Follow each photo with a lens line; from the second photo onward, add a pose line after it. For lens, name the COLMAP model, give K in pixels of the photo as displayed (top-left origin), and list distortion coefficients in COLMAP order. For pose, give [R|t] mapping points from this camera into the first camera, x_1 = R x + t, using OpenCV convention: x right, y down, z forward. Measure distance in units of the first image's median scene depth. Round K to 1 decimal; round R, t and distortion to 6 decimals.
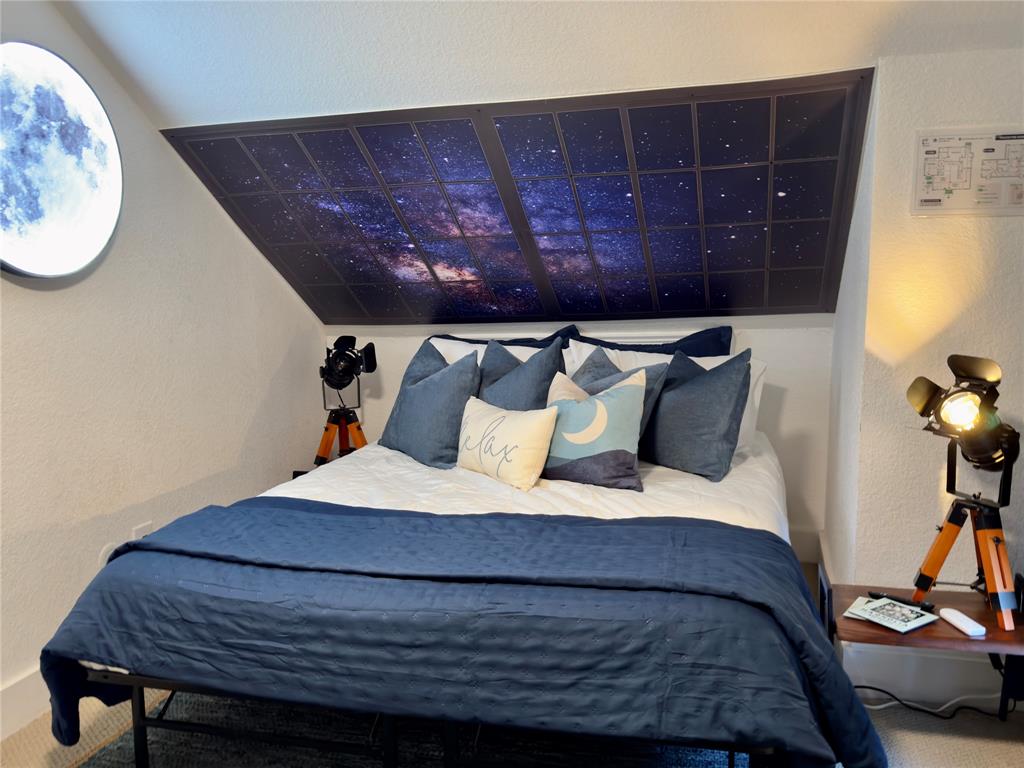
lens RADIAL K [[831.6, 0, 512.6], [0, 831.6, 386.4], [0, 0, 1]] dist [0.026489, -0.016757]
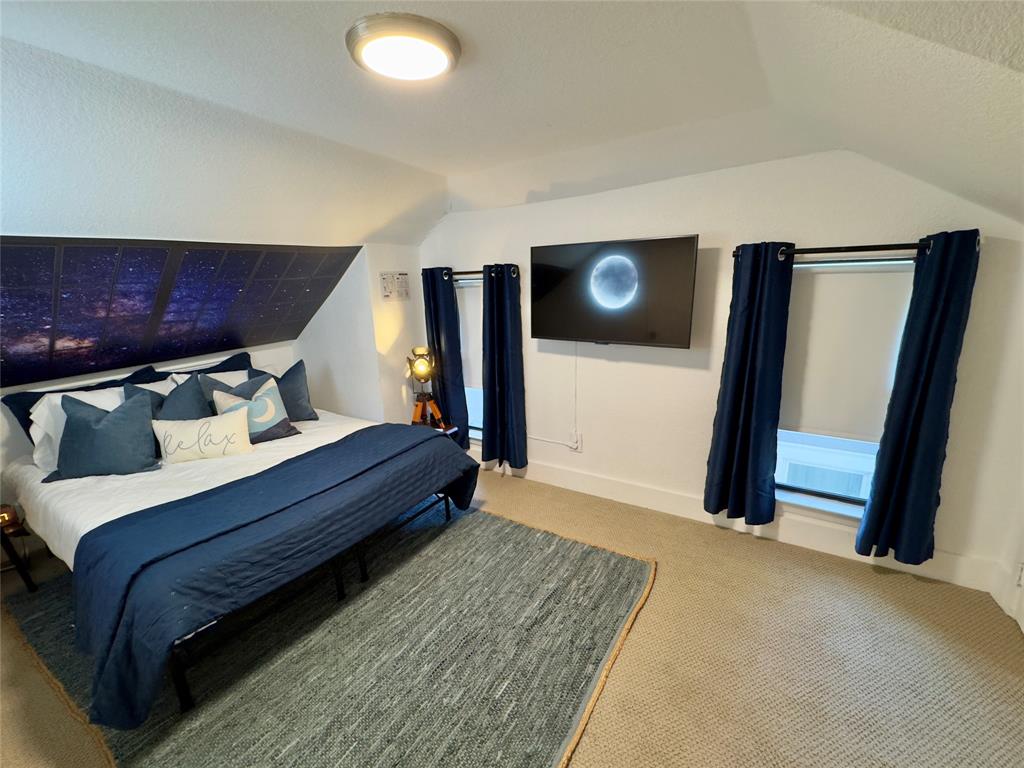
lens RADIAL K [[408.3, 0, 514.9], [0, 408.3, 383.8], [0, 0, 1]] dist [0.001299, -0.001148]
pose [[0.342720, -0.220367, 0.913226, -0.892327], [0.164067, 0.971199, 0.172784, -0.133754], [-0.925000, 0.090613, 0.369004, 0.163862]]
